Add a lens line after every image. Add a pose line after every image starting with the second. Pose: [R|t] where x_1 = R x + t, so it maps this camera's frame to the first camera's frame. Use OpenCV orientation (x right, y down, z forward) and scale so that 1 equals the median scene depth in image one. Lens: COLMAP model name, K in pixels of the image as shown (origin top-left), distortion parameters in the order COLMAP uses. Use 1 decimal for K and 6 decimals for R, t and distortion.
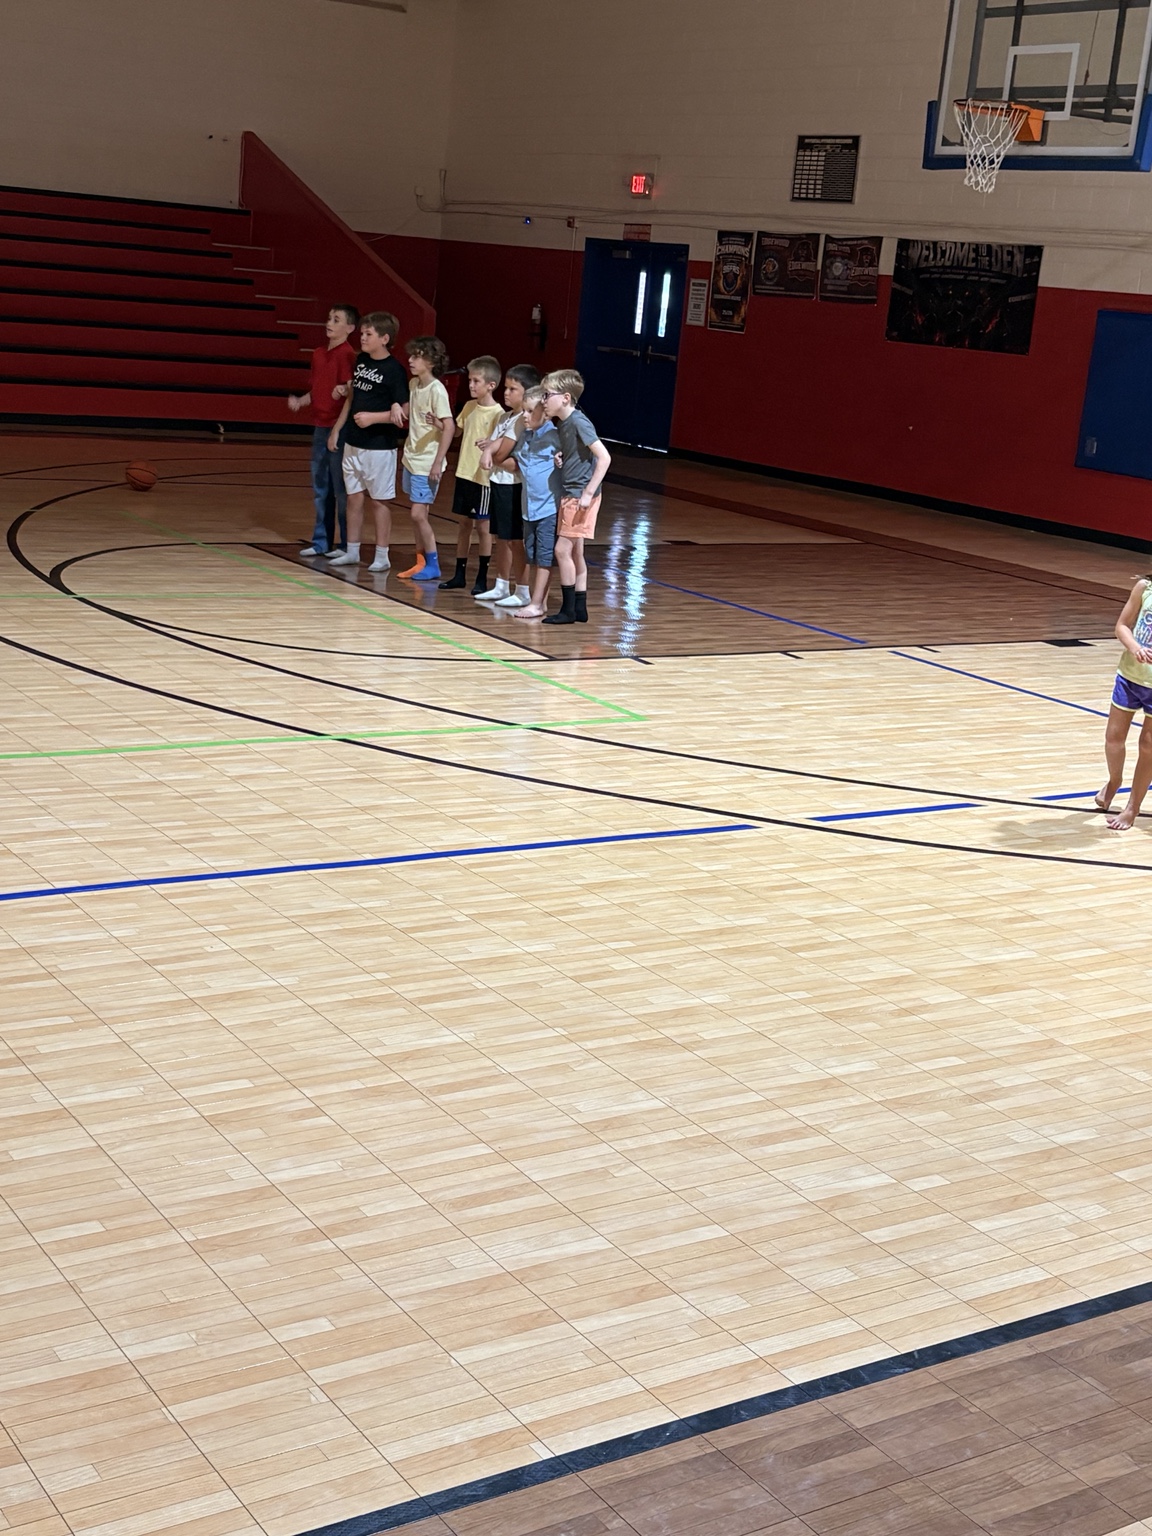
lens RADIAL K [[2046.0, 0, 576.0], [0, 2046.0, 768.0], [0, 0, 1]] dist [0.041867, 0.039343]
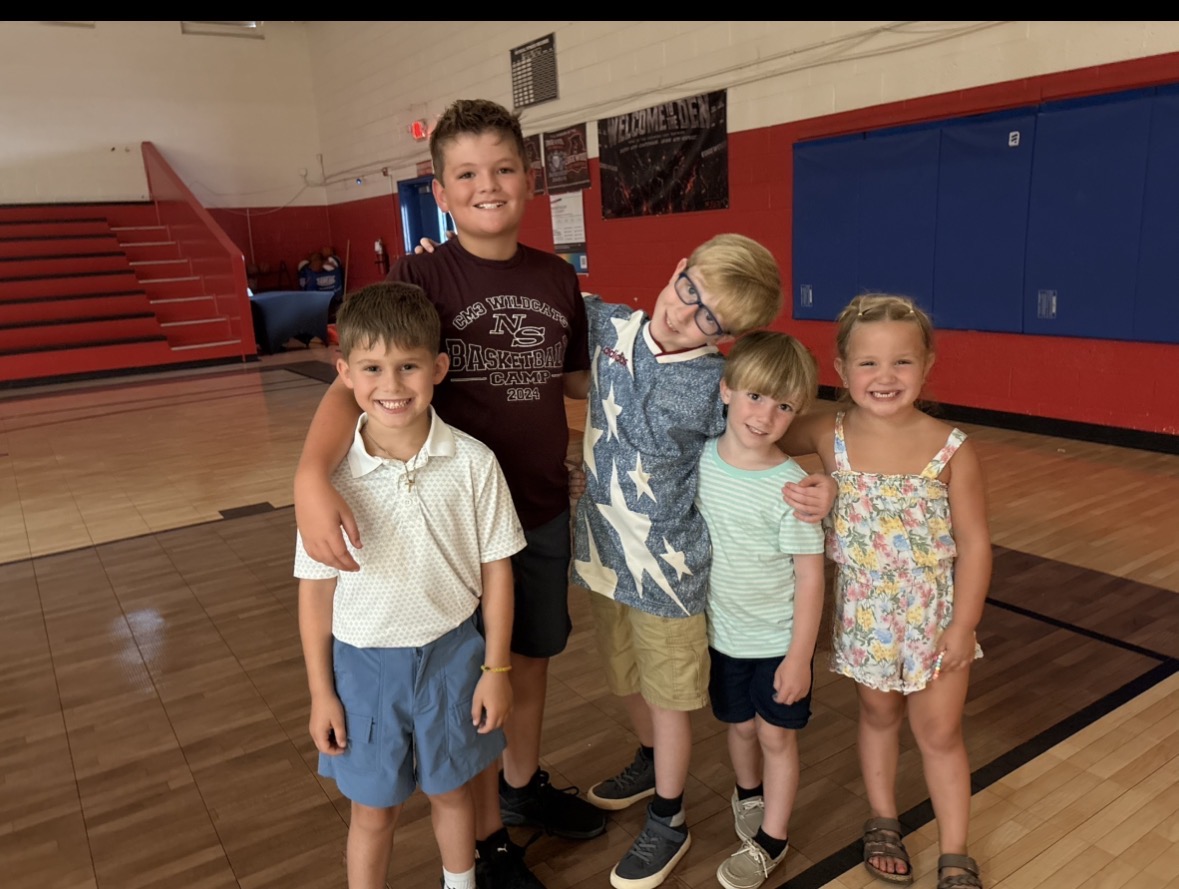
lens RADIAL K [[965.1, 0, 589.5], [0, 965.1, 444.5], [0, 0, 1]] dist [0.057564, -0.082947]
pose [[0.990048, -0.139622, -0.017612, 0.139119], [0.139175, 0.989965, -0.024496, -0.084928], [0.020855, 0.021801, 0.999545, 0.517230]]
